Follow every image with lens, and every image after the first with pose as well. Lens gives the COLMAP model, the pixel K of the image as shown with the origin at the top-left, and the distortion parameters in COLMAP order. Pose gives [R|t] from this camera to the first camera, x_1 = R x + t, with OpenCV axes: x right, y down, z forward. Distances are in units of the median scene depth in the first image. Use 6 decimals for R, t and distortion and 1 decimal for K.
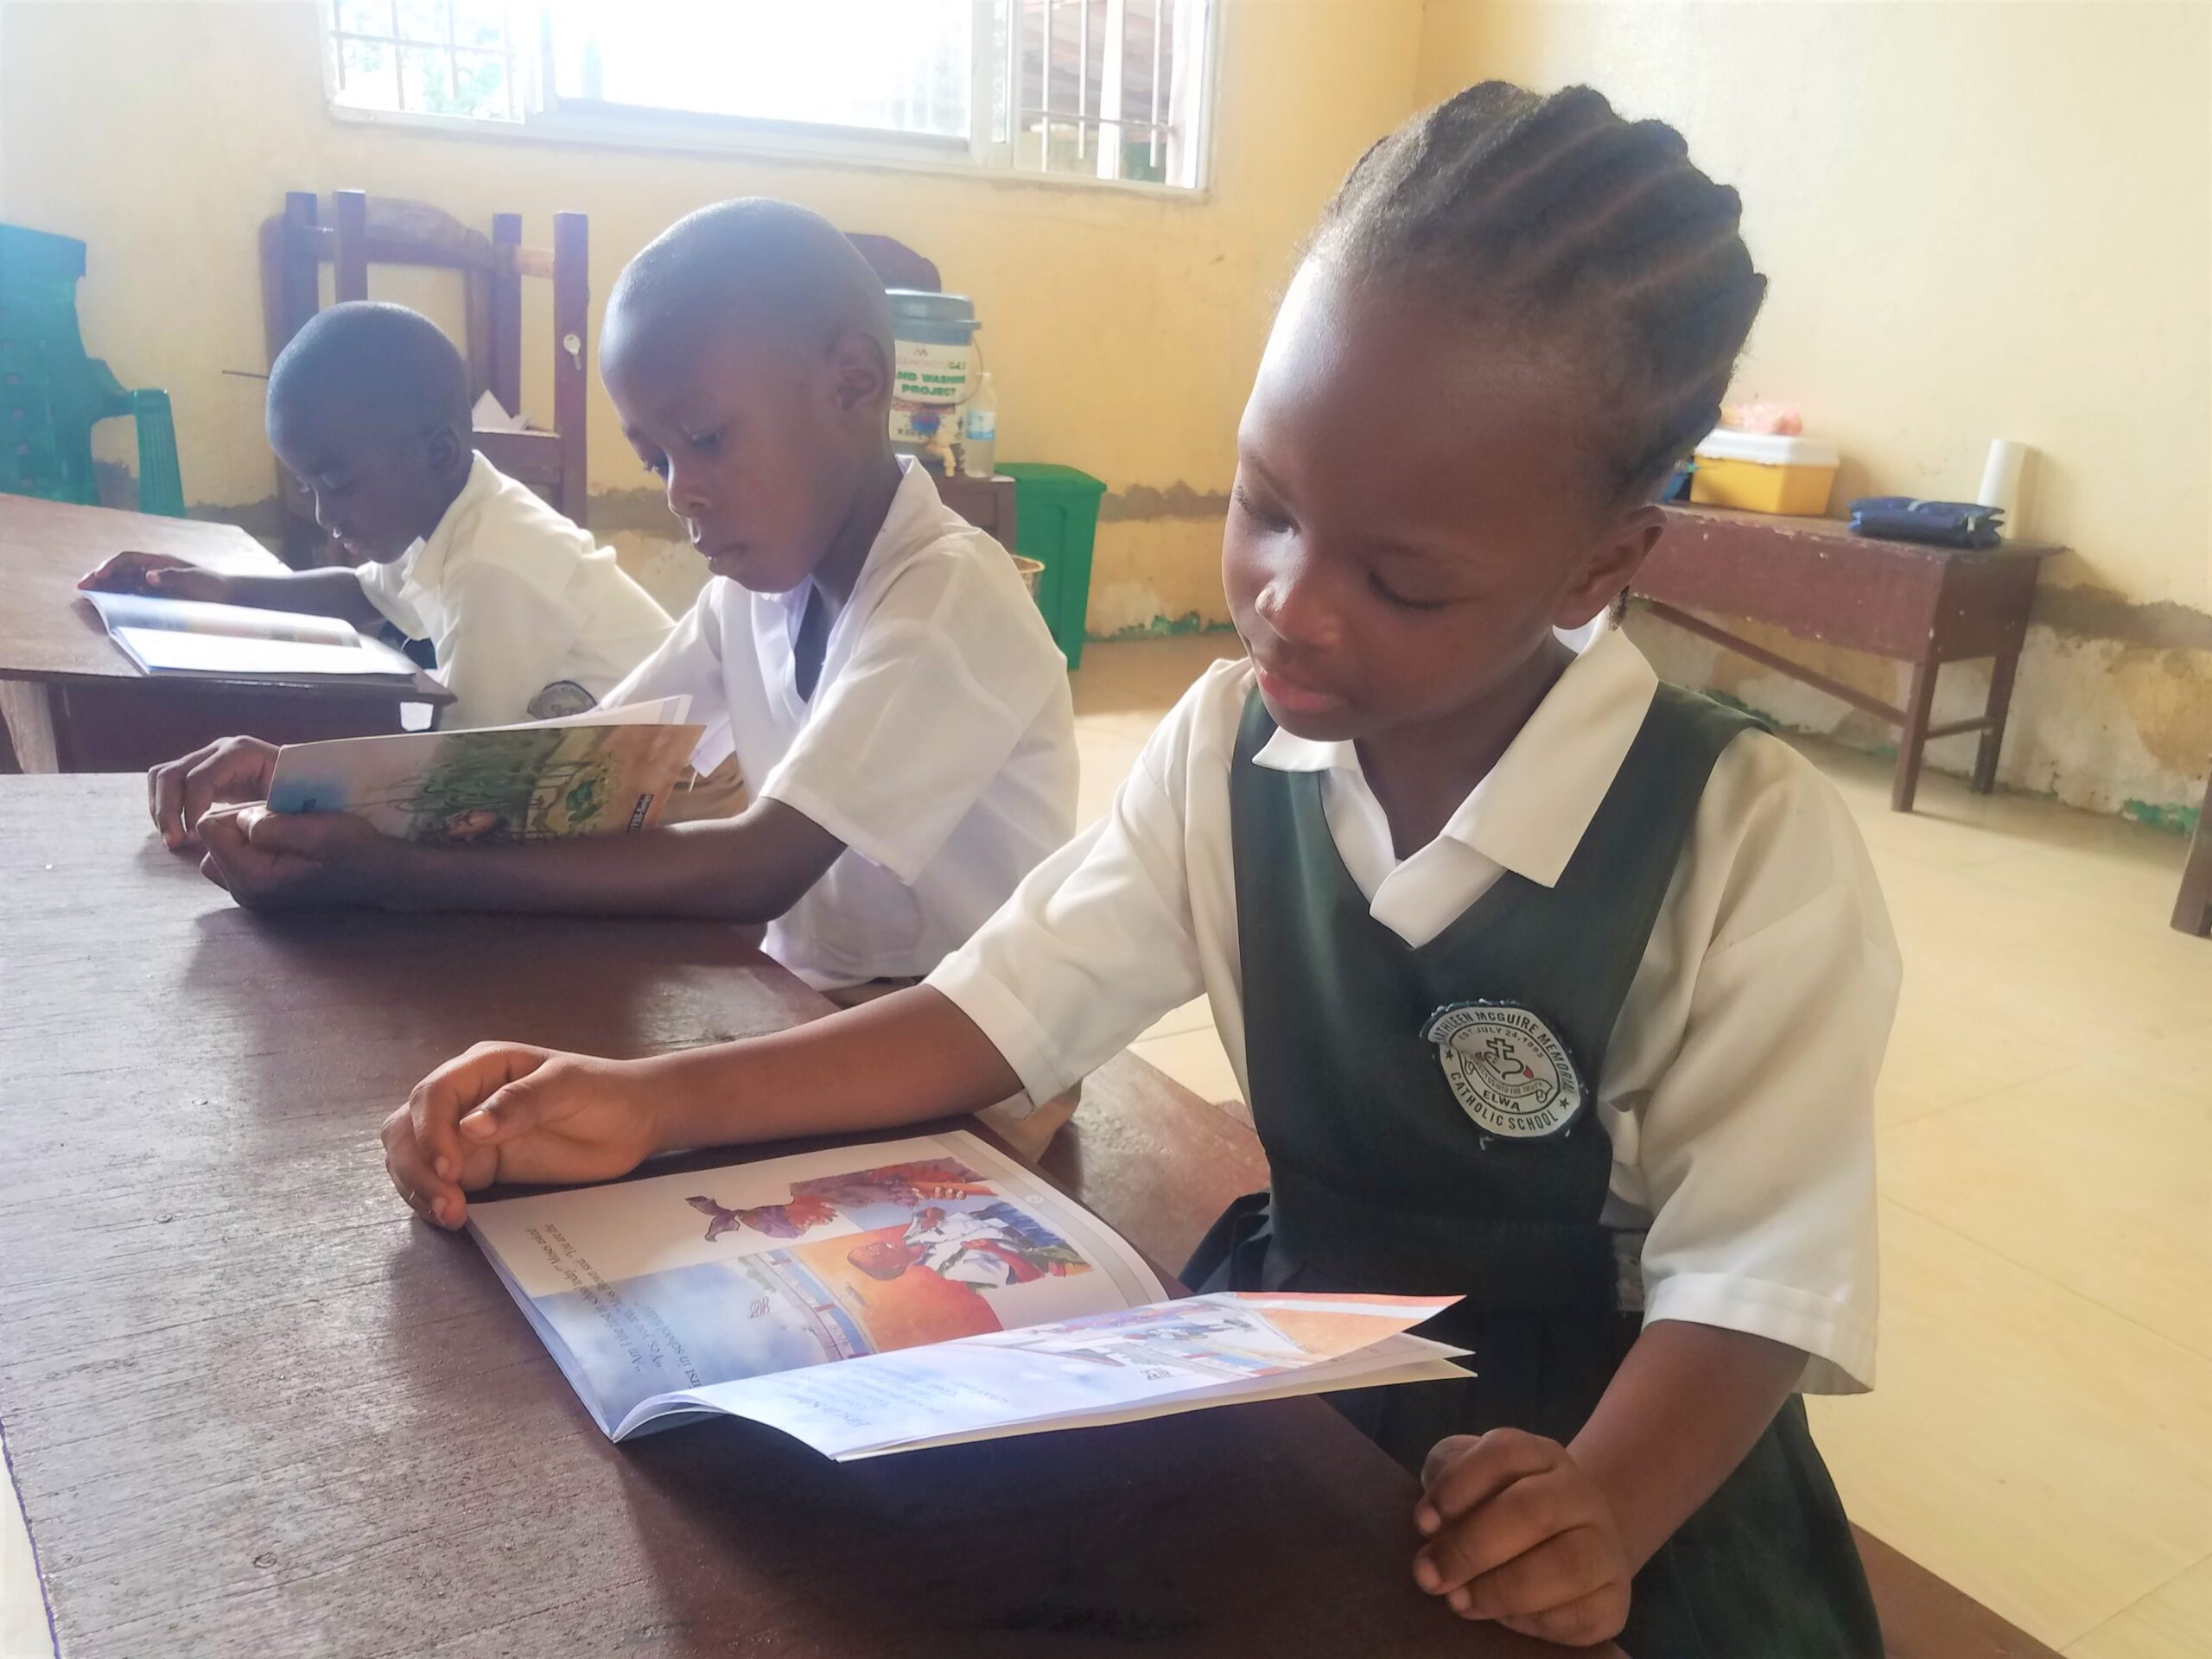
lens RADIAL K [[1855.3, 0, 1106.0], [0, 1855.3, 829.5], [0, 0, 1]] dist [-0.058623, -0.000085]
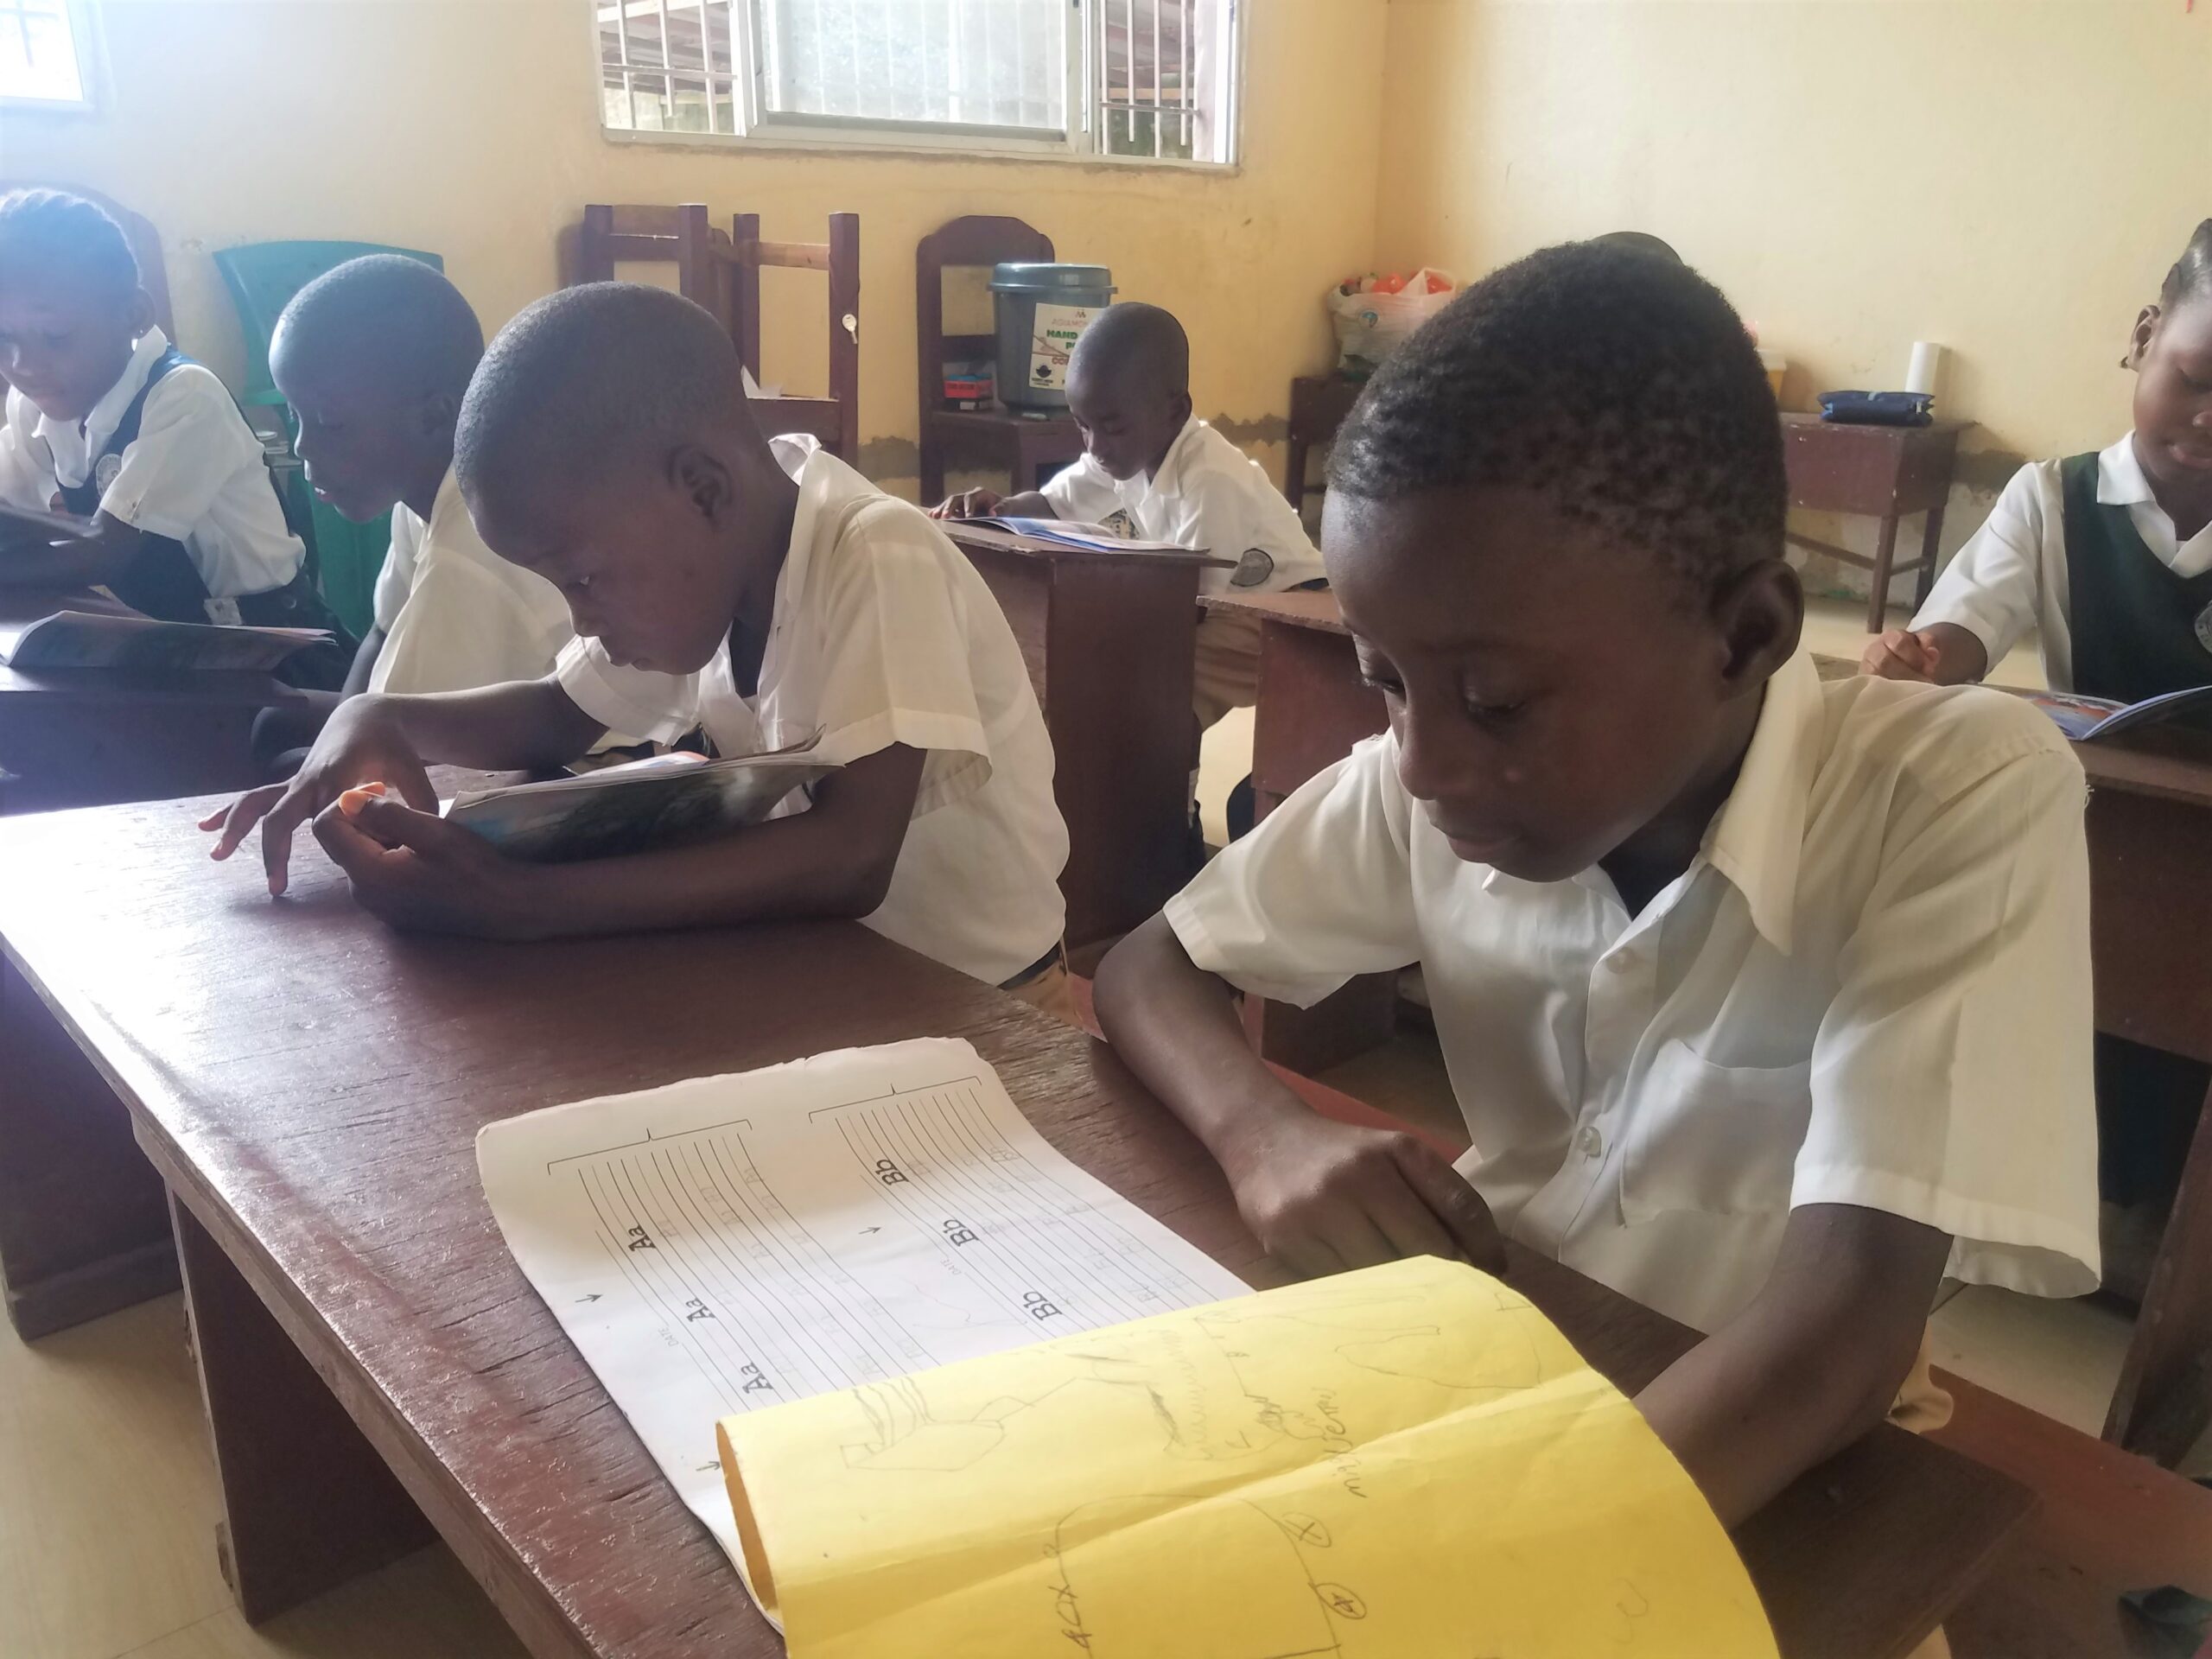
lens RADIAL K [[1855.3, 0, 1106.0], [0, 1855.3, 829.5], [0, 0, 1]] dist [-0.058623, -0.000085]
pose [[0.985422, -0.090991, 0.143749, -0.299389], [0.086868, 0.995615, 0.034715, 0.035929], [-0.146277, -0.021721, 0.989005, -0.205146]]
